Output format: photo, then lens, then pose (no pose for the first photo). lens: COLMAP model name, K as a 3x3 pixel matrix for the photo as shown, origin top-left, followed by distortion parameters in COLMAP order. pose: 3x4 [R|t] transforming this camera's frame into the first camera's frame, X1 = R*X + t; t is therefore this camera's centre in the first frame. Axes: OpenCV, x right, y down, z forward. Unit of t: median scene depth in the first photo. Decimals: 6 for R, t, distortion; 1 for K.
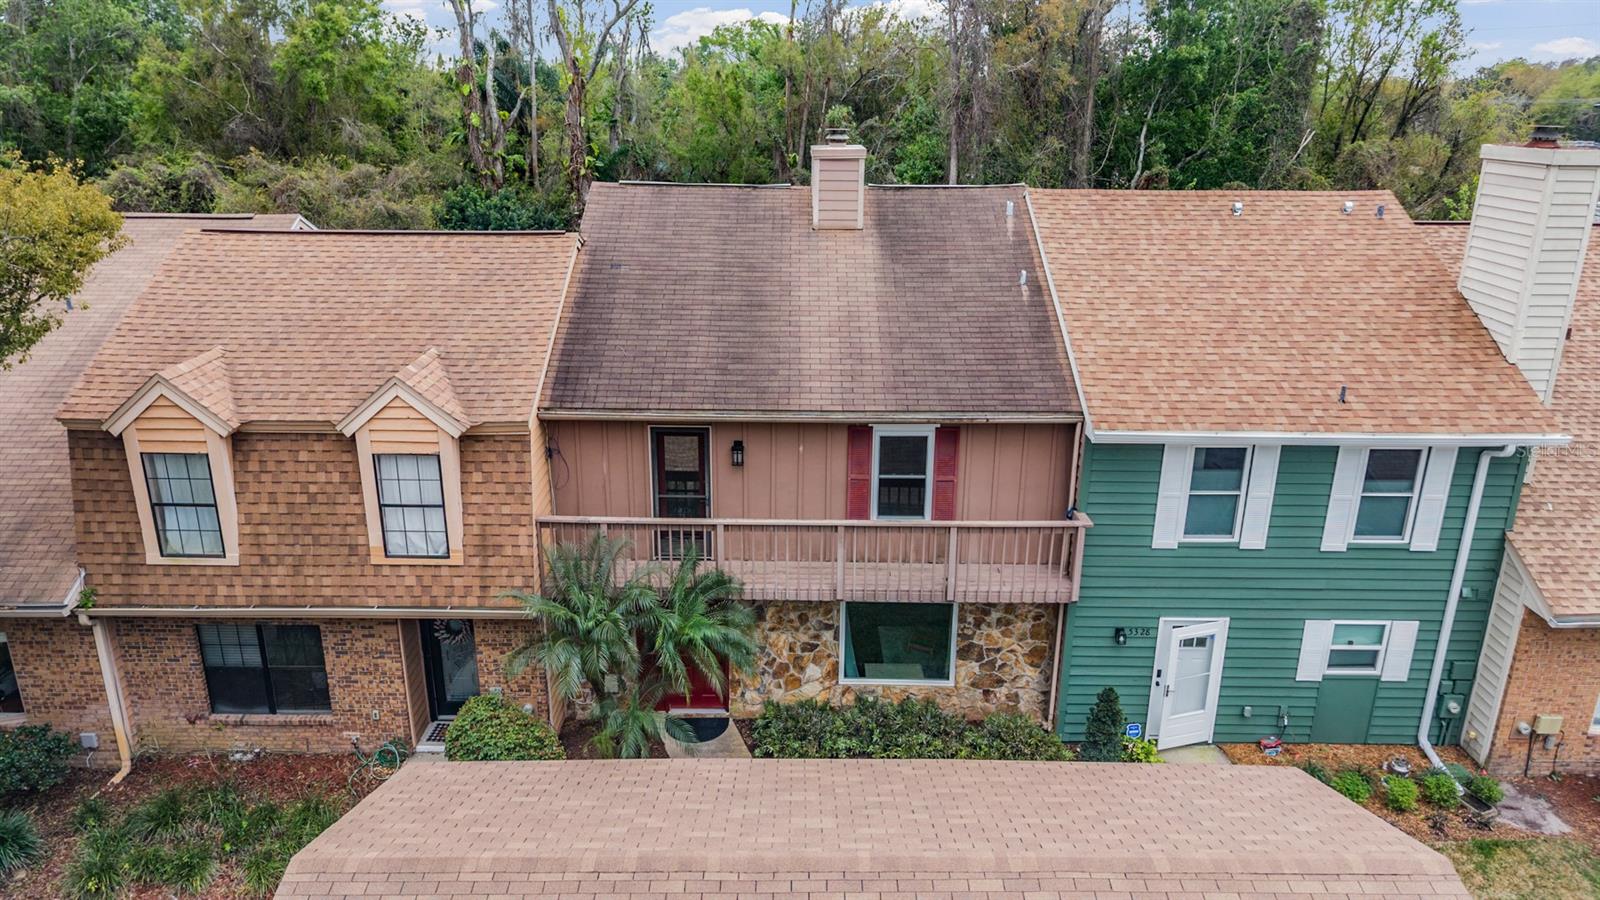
lens RADIAL K [[1075.0, 0, 800.0], [0, 1075.0, 450.0], [0, 0, 1]] dist [-0.003794, -0.004317]
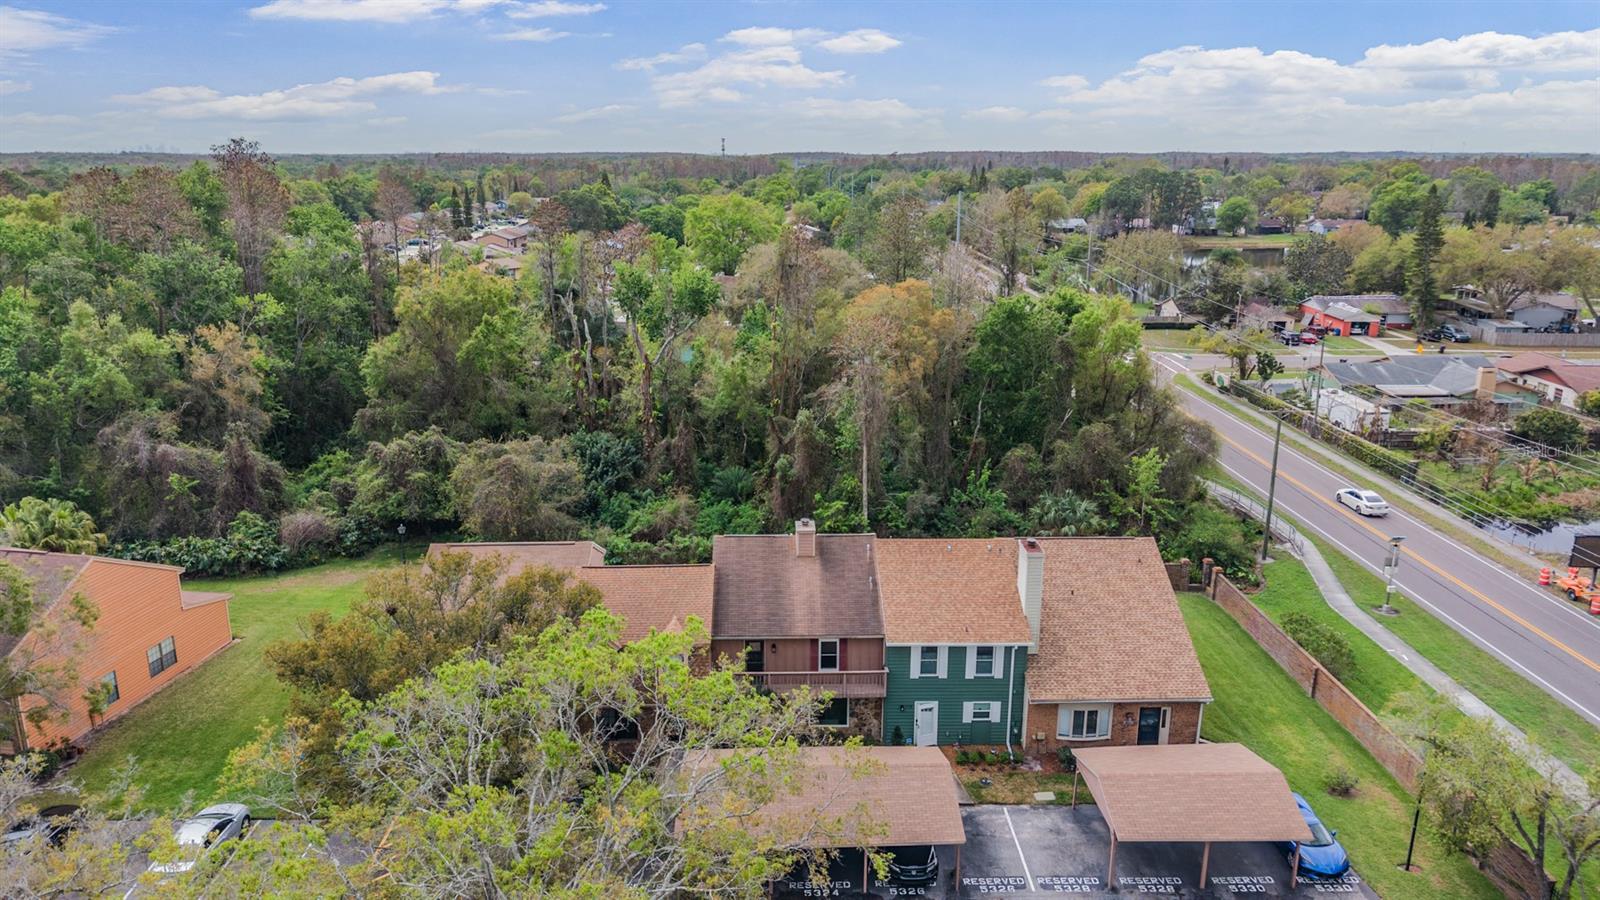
lens RADIAL K [[1095.7, 0, 797.1], [0, 1095.7, 389.3], [0, 0, 1]] dist [0.003924, -0.001755]
pose [[0.999577, -0.012802, 0.026125, -0.068600], [0.015460, 0.994434, -0.104219, -0.424016], [-0.024645, 0.104579, 0.994211, -2.264474]]
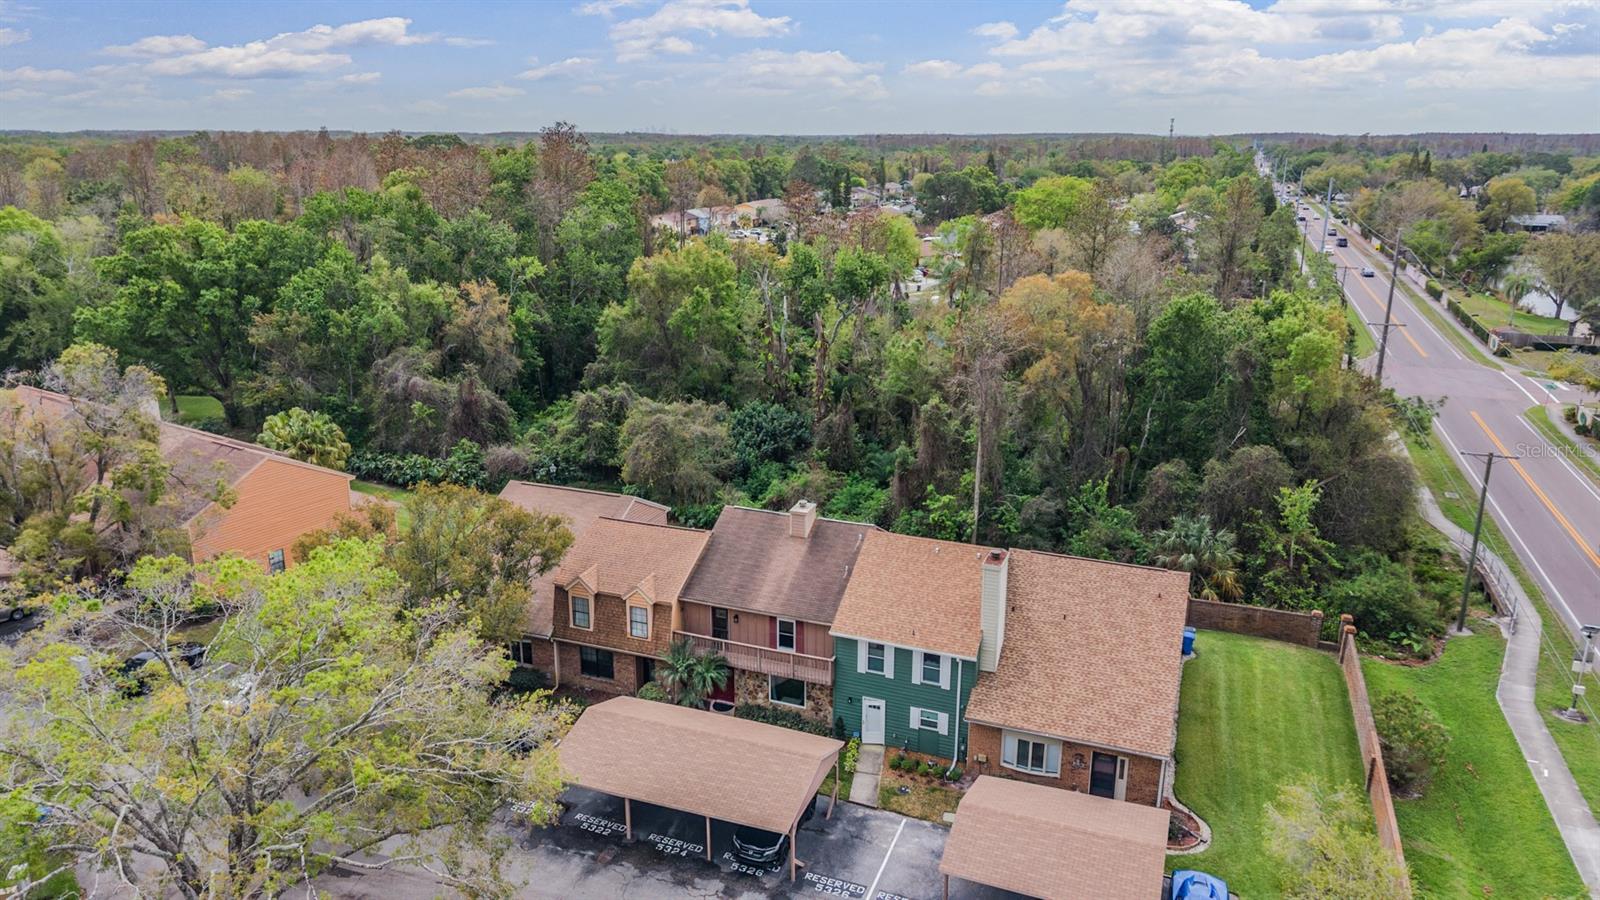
lens RADIAL K [[1075.0, 0, 800.0], [0, 1075.0, 450.0], [0, 0, 1]] dist [-0.003794, -0.004317]
pose [[0.931258, 0.097839, -0.350978, 1.209657], [-0.110976, 0.993670, -0.017459, -0.471634], [0.347049, 0.055209, 0.936221, -1.965739]]
